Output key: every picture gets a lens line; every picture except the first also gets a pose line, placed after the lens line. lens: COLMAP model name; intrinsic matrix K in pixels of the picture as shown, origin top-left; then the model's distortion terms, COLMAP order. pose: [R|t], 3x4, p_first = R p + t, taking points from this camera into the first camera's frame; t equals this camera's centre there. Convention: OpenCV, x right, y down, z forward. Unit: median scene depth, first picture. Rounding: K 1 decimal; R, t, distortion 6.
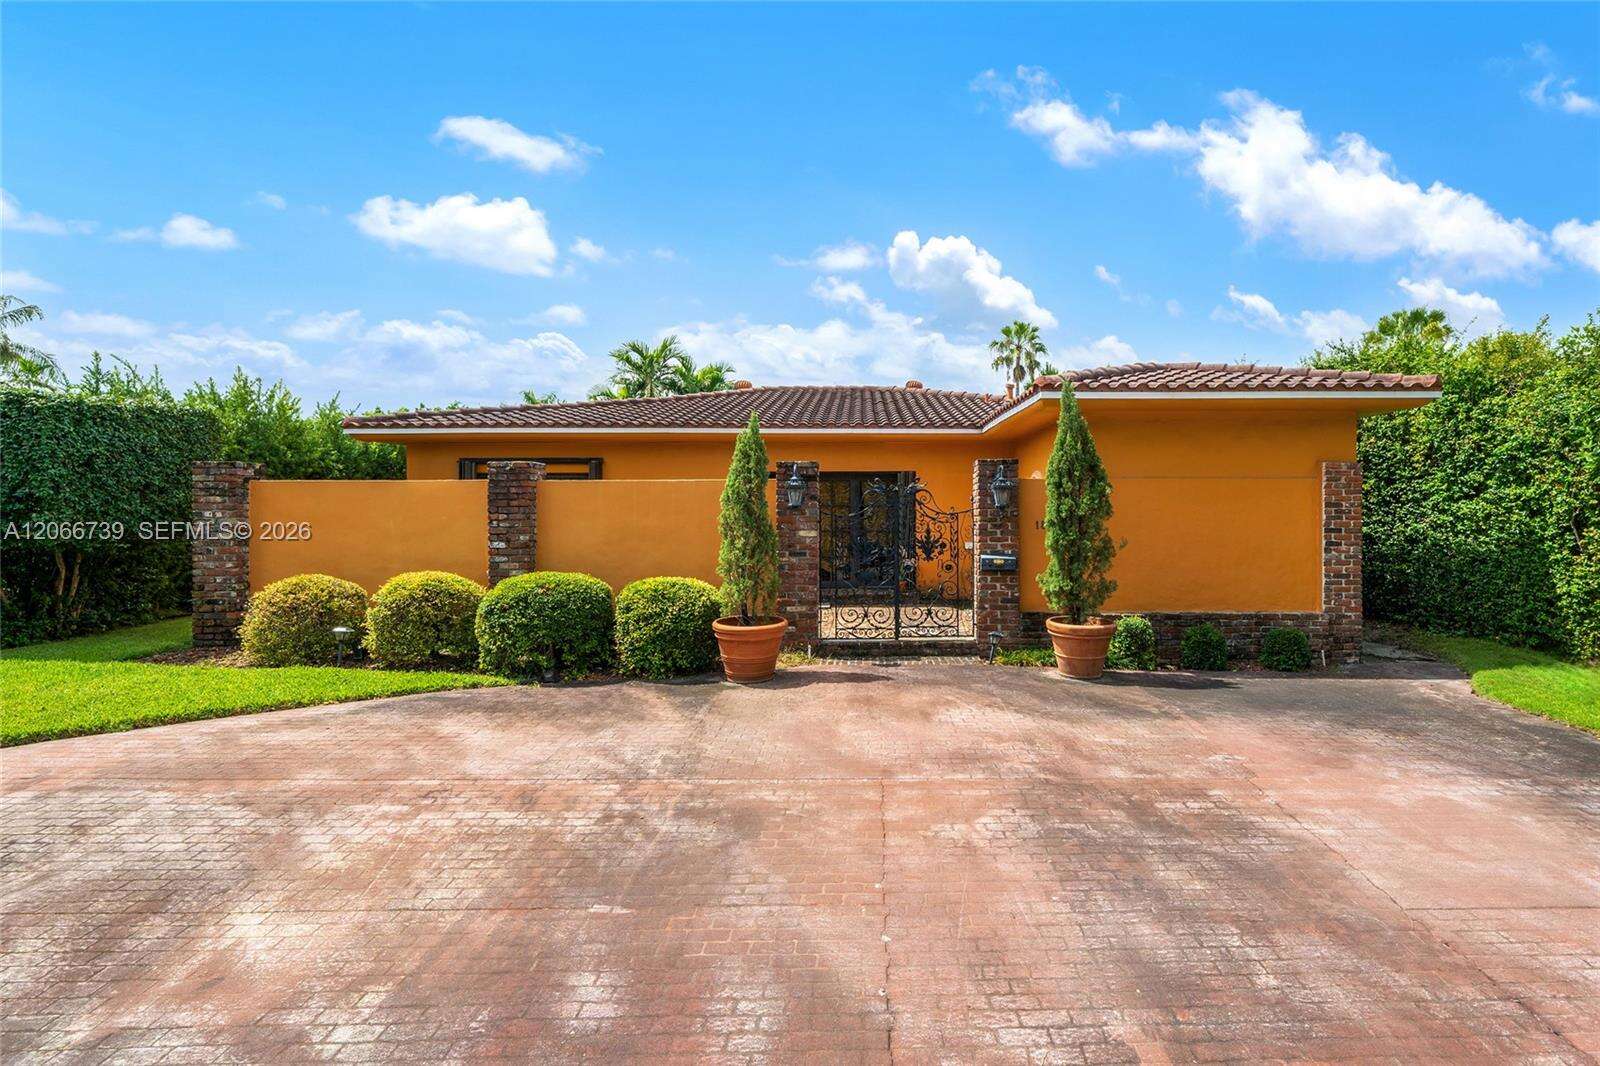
lens RADIAL K [[816.6, 0, 985.9], [0, 816.6, 502.6], [0, 0, 1]] dist [0.001807, 0.000640]
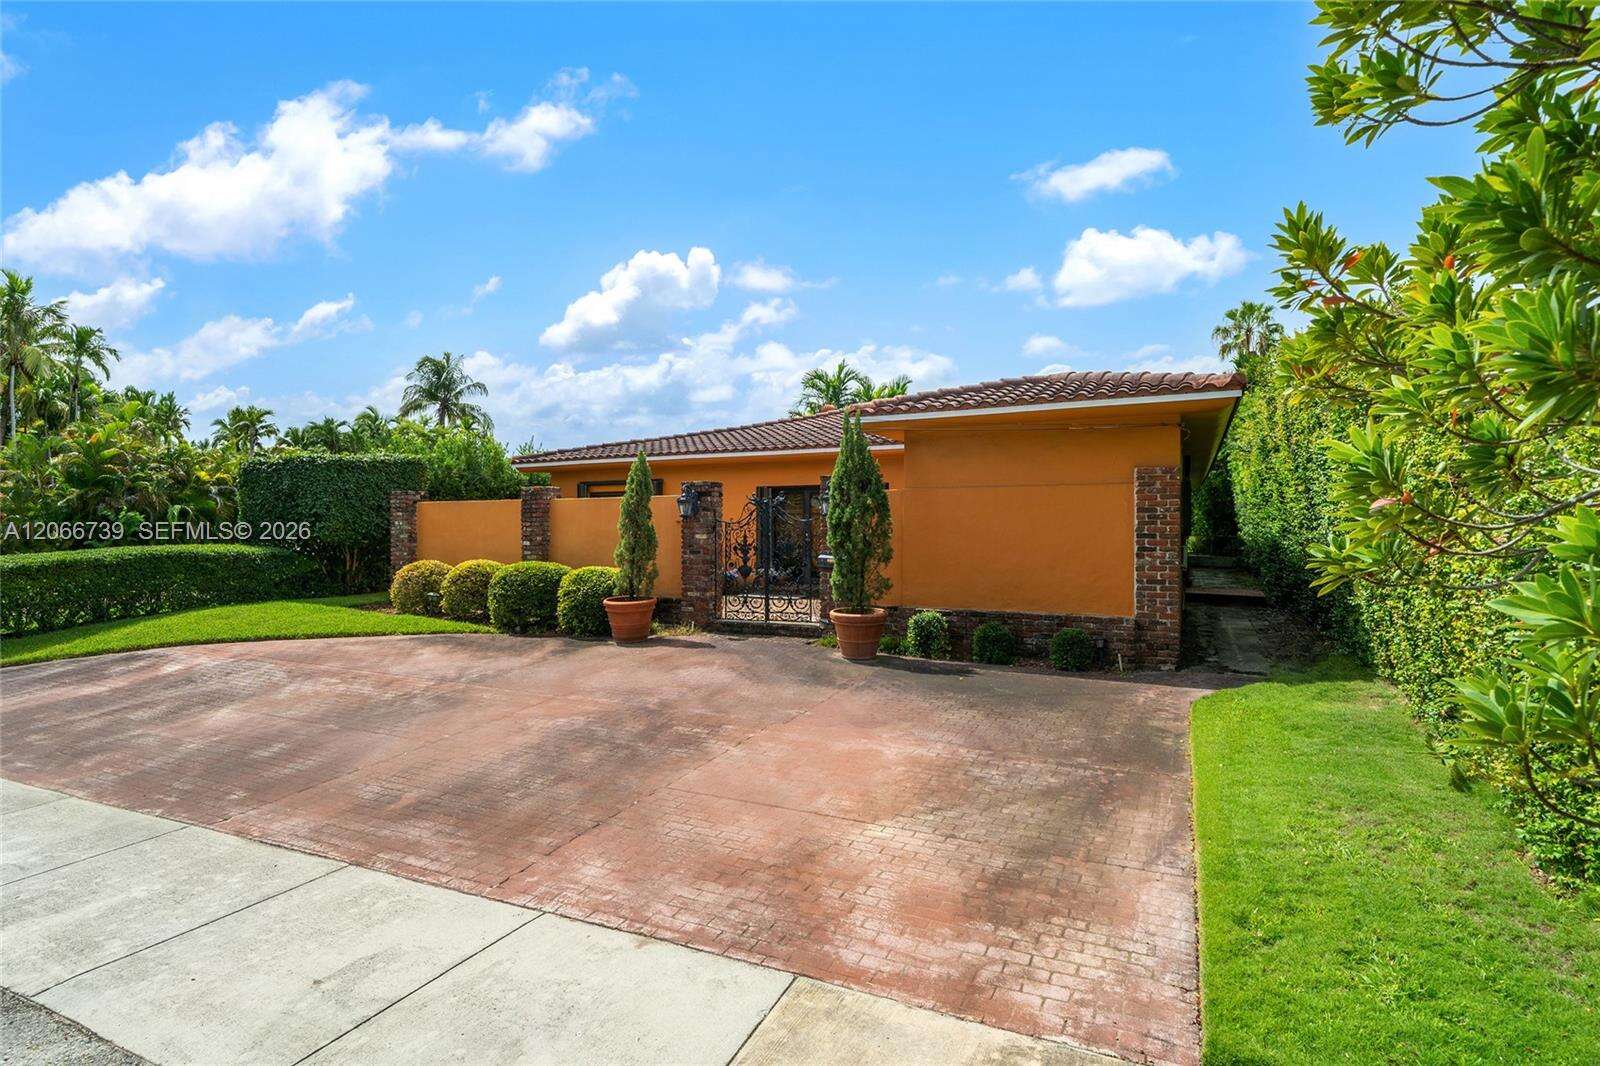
lens RADIAL K [[816.6, 0, 811.9], [0, 816.6, 506.0], [0, 0, 1]] dist [0.001807, 0.000640]
pose [[0.885077, -0.012762, -0.465270, 1.233106], [0.011153, 0.999919, -0.006211, -0.001161], [0.465311, 0.000308, 0.885147, -0.160357]]
